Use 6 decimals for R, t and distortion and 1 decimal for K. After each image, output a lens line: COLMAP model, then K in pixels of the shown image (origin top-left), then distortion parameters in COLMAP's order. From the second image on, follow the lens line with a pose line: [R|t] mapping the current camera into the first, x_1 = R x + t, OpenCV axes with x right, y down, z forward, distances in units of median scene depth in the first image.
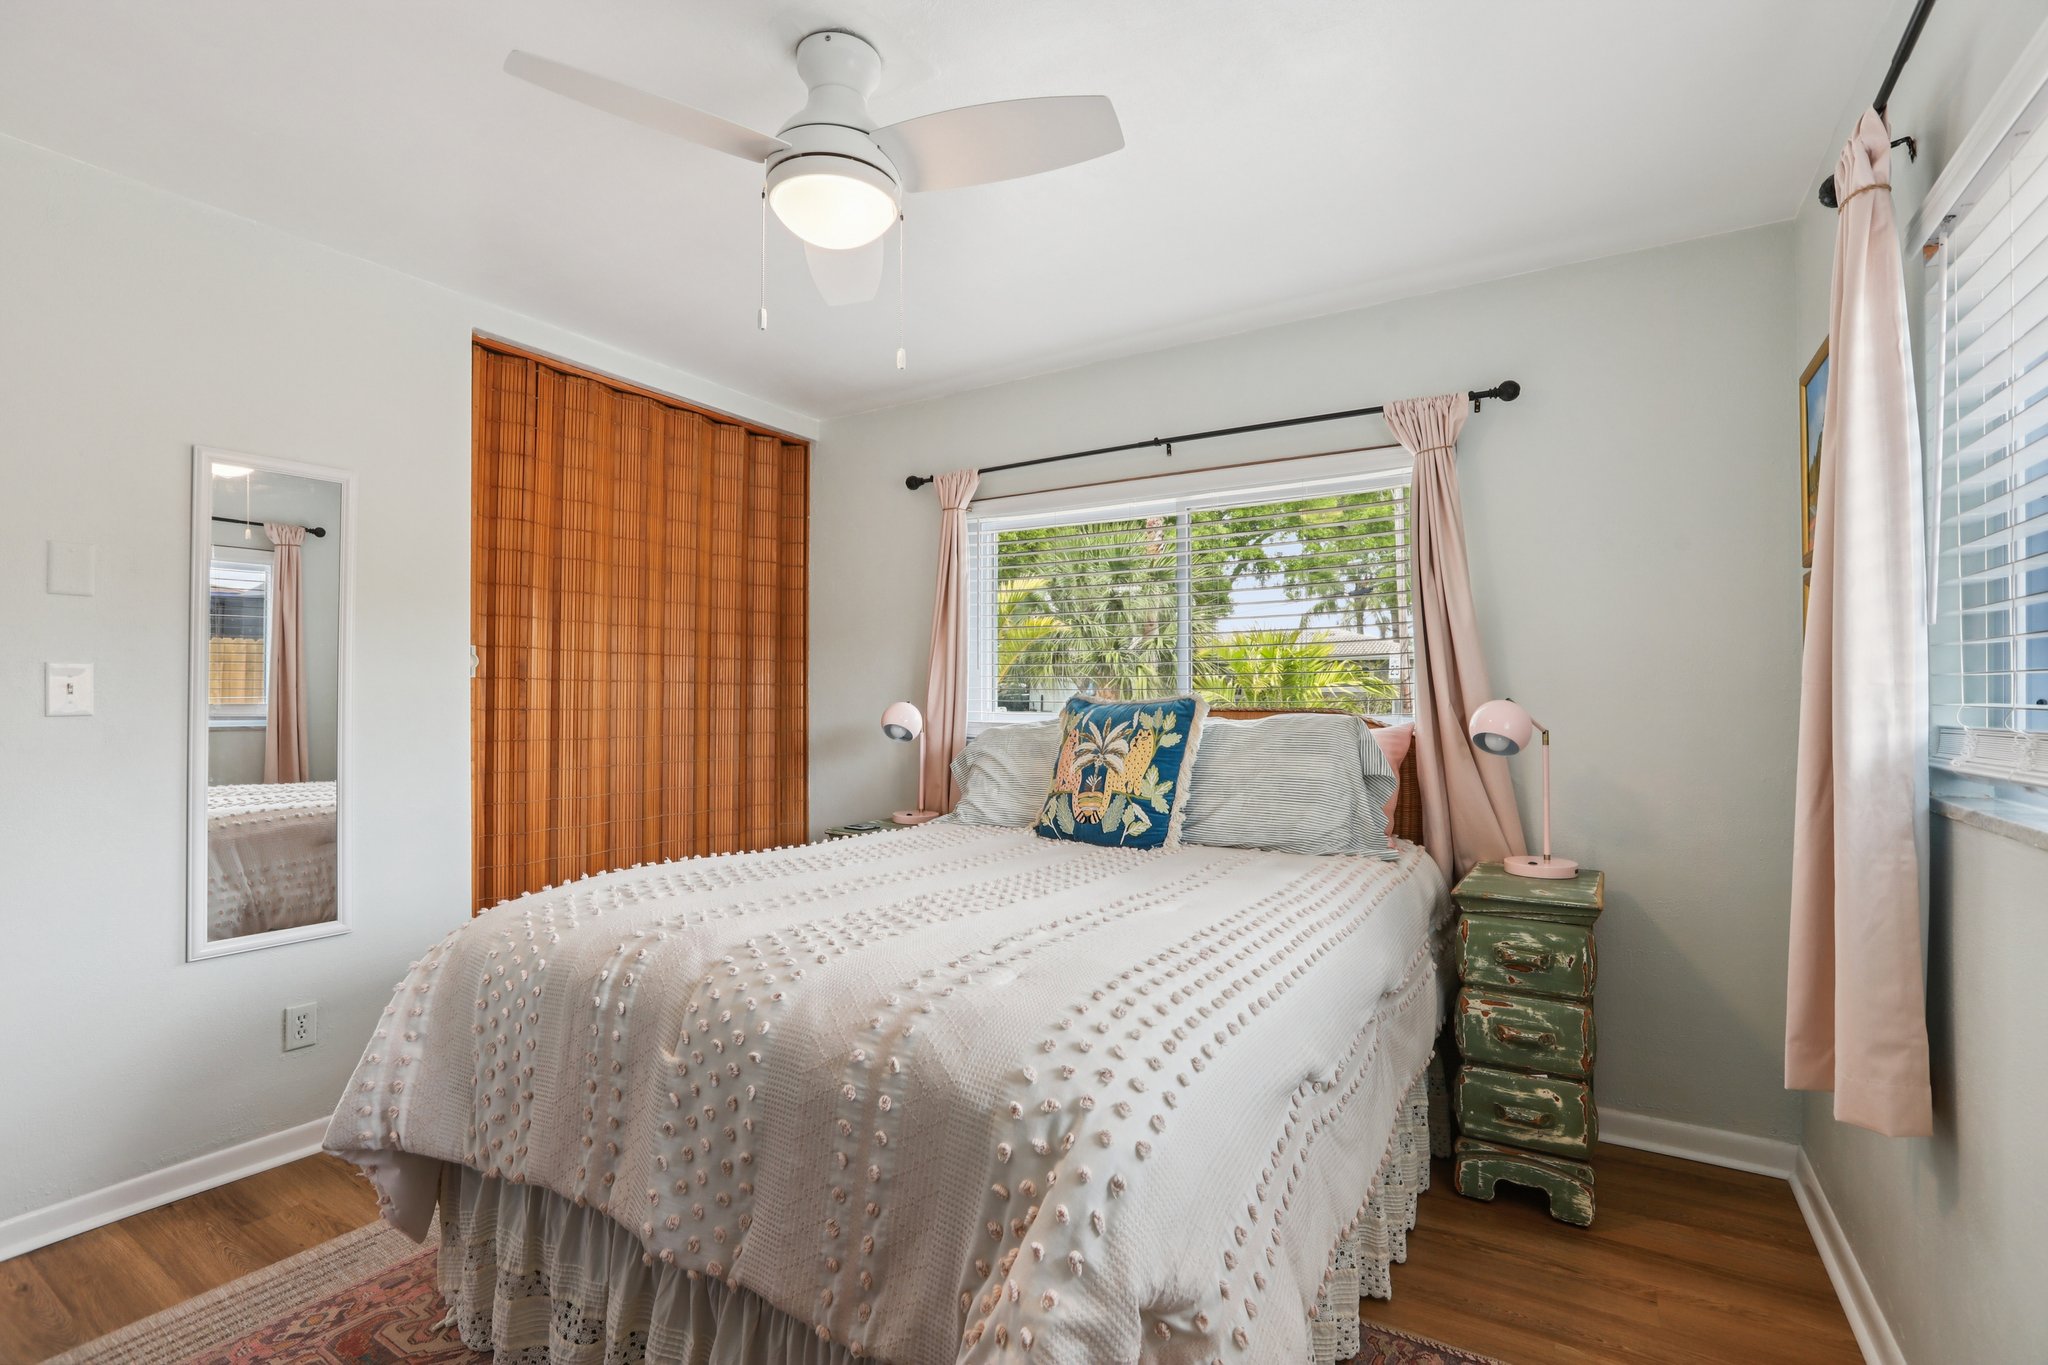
lens RADIAL K [[923.5, 0, 1010.5], [0, 923.5, 698.9], [0, 0, 1]] dist [-0.040749, 0.011214]
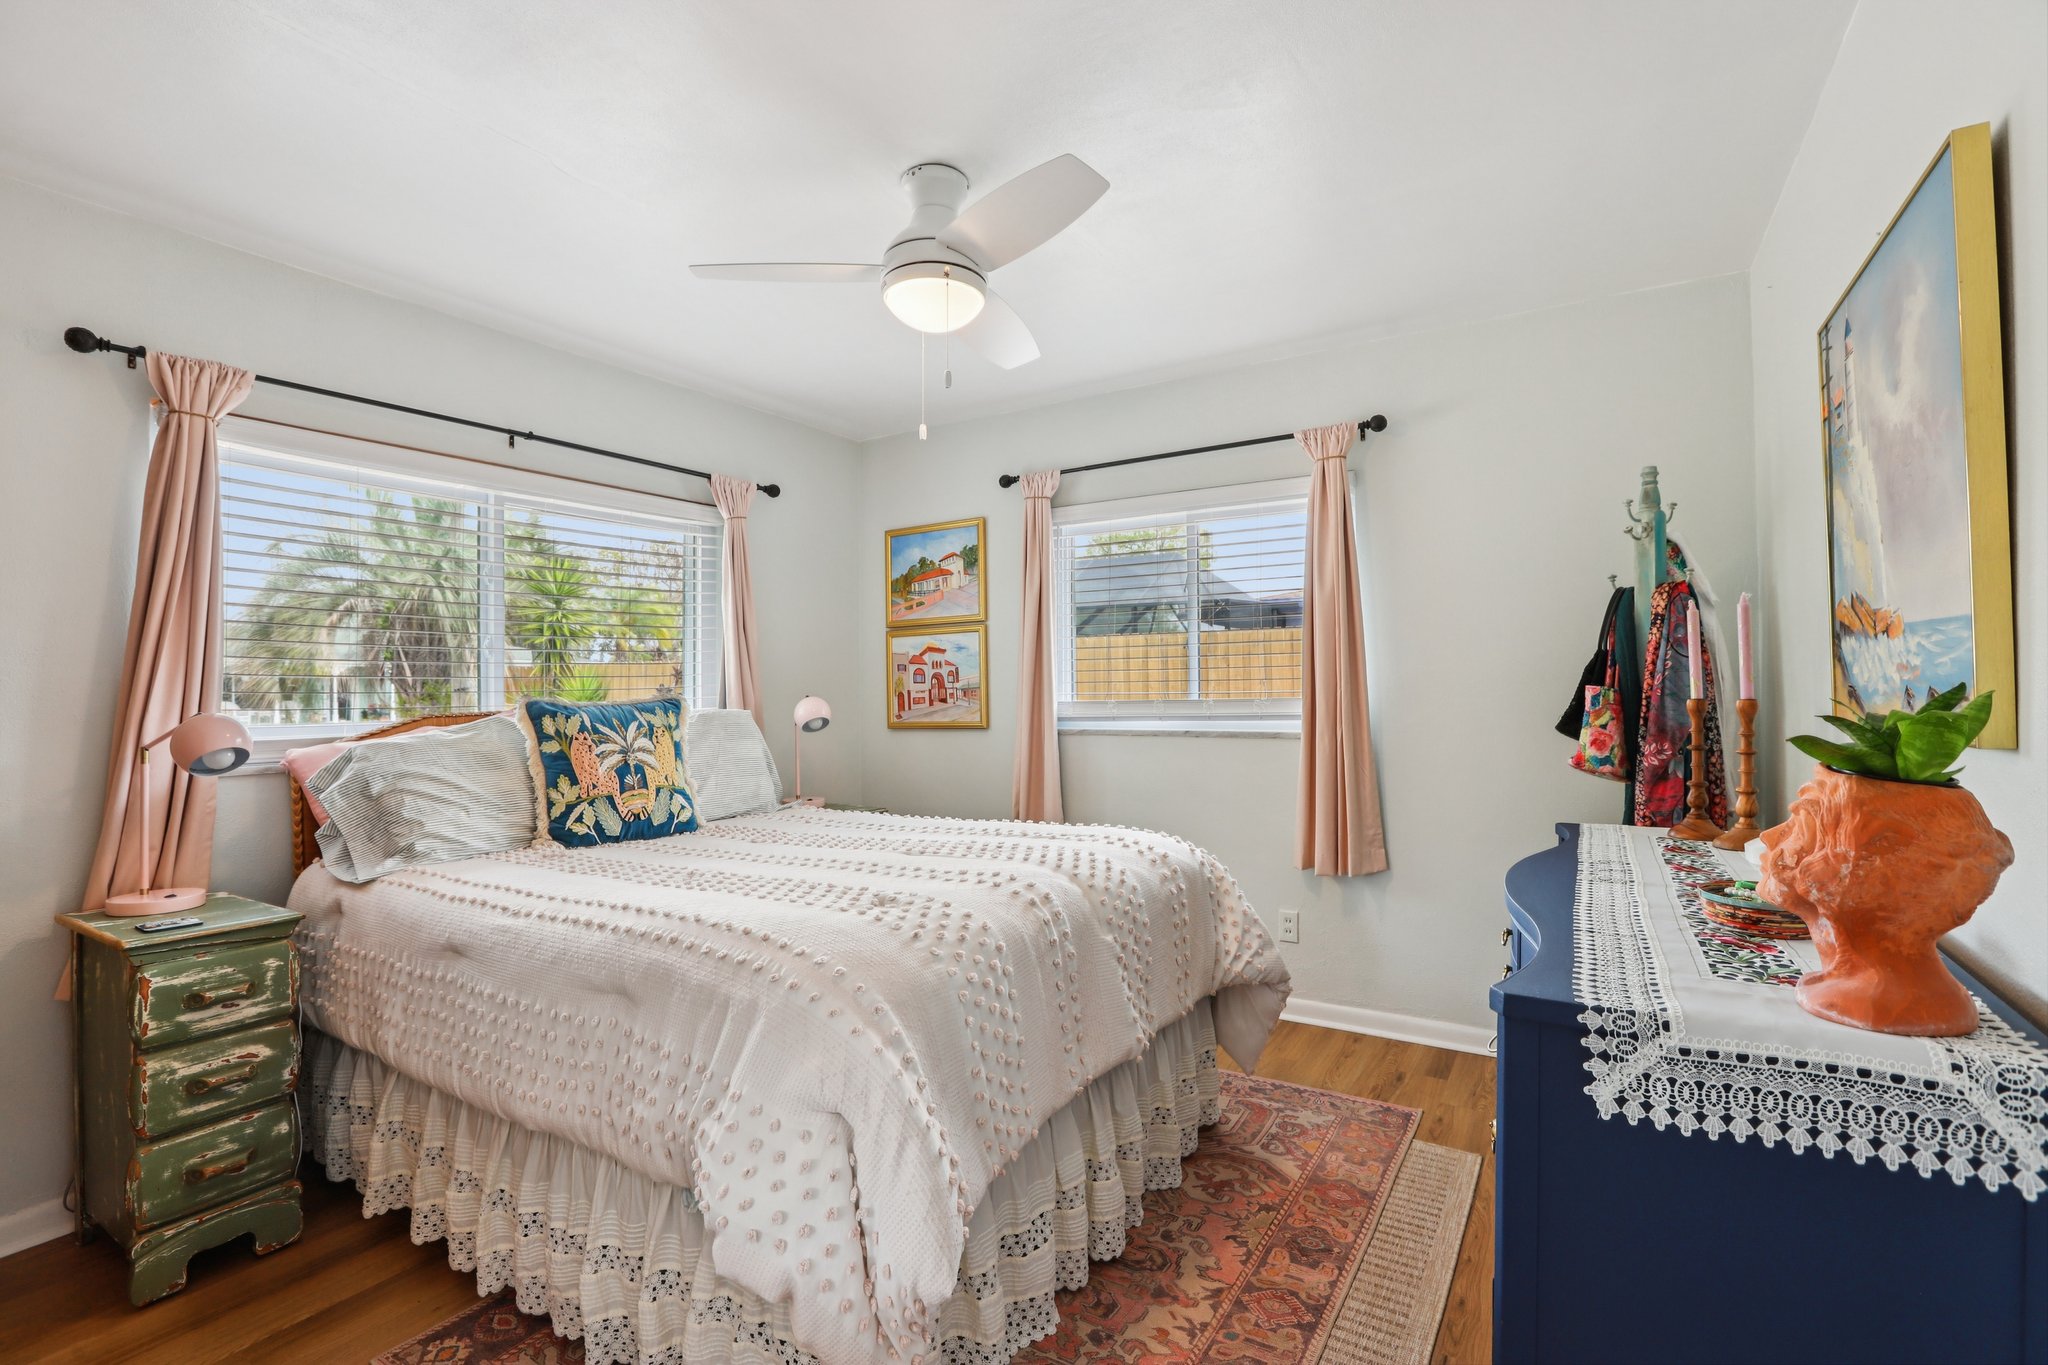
lens RADIAL K [[923.5, 0, 1010.5], [0, 923.5, 698.9], [0, 0, 1]] dist [-0.040749, 0.011214]
pose [[0.017611, -0.011014, 0.999784, -0.921829], [0.015194, 0.999827, 0.010747, -0.005490], [-0.999729, 0.015001, 0.017776, 0.559143]]
